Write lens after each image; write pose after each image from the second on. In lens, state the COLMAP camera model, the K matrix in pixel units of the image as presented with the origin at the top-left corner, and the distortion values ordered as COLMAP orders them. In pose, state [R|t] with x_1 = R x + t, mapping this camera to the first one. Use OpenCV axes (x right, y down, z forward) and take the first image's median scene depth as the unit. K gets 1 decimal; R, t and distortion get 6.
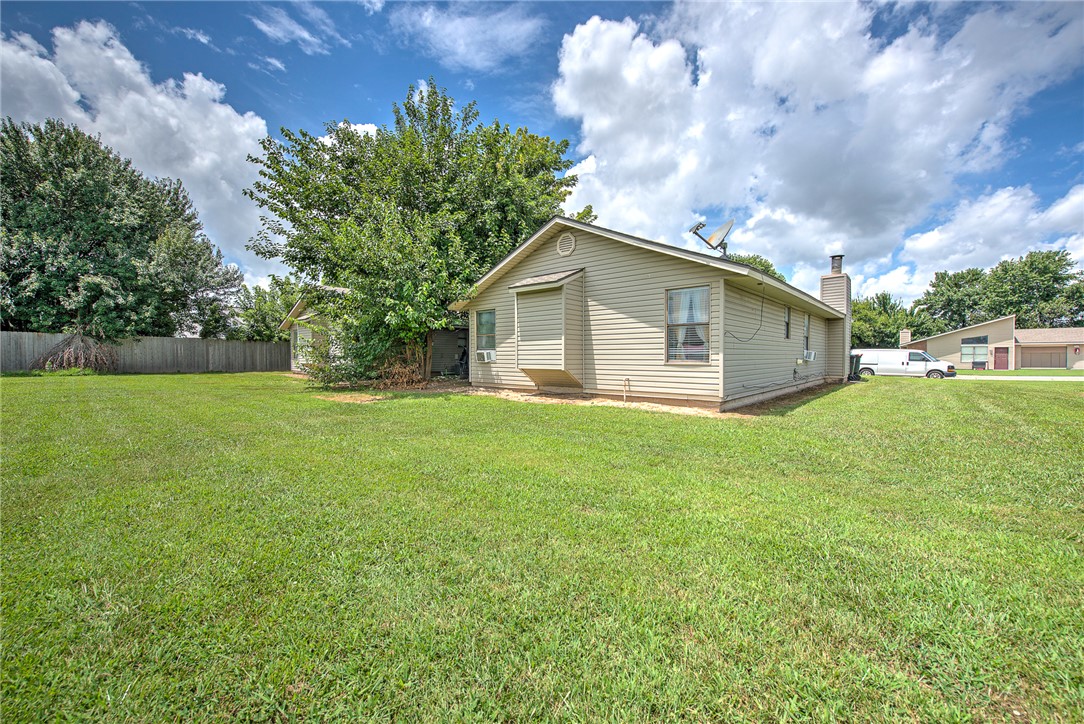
lens RADIAL K [[449.5, 0, 532.4], [0, 449.5, 364.1], [0, 0, 1]] dist [-0.000299, -0.000554]
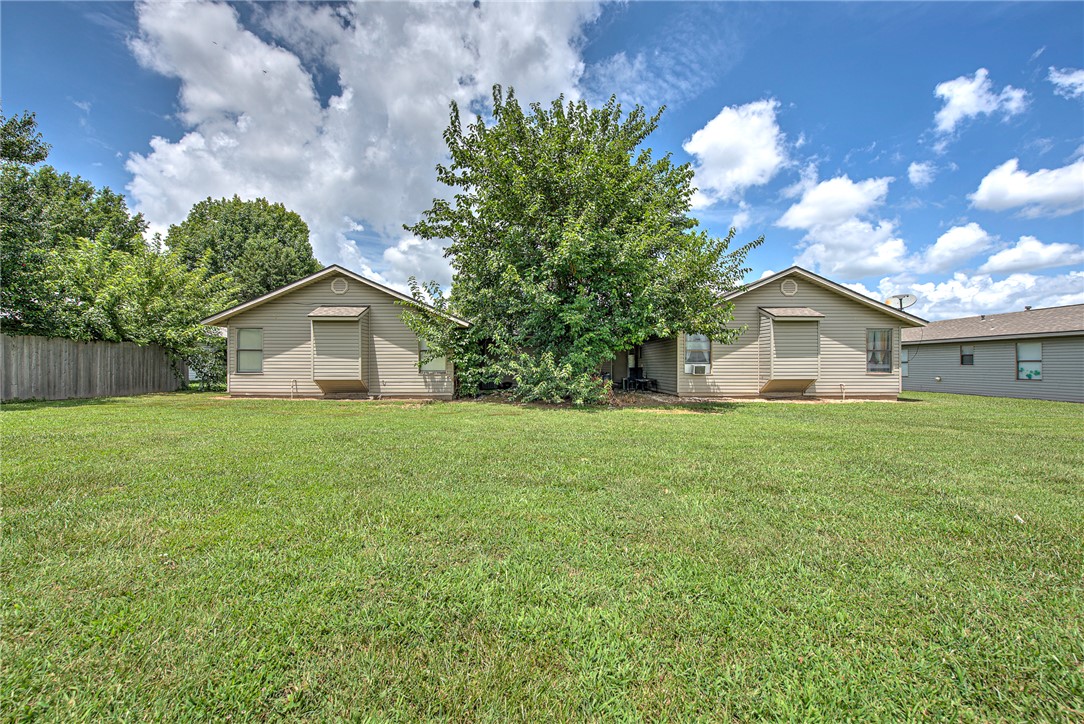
lens RADIAL K [[449.5, 0, 543.0], [0, 449.5, 361.7], [0, 0, 1]] dist [-0.000299, -0.000554]
pose [[0.723613, 0.008021, 0.690159, -1.210837], [0.011757, 0.999644, -0.023944, -0.014741], [-0.690106, 0.025440, 0.723261, 0.458096]]
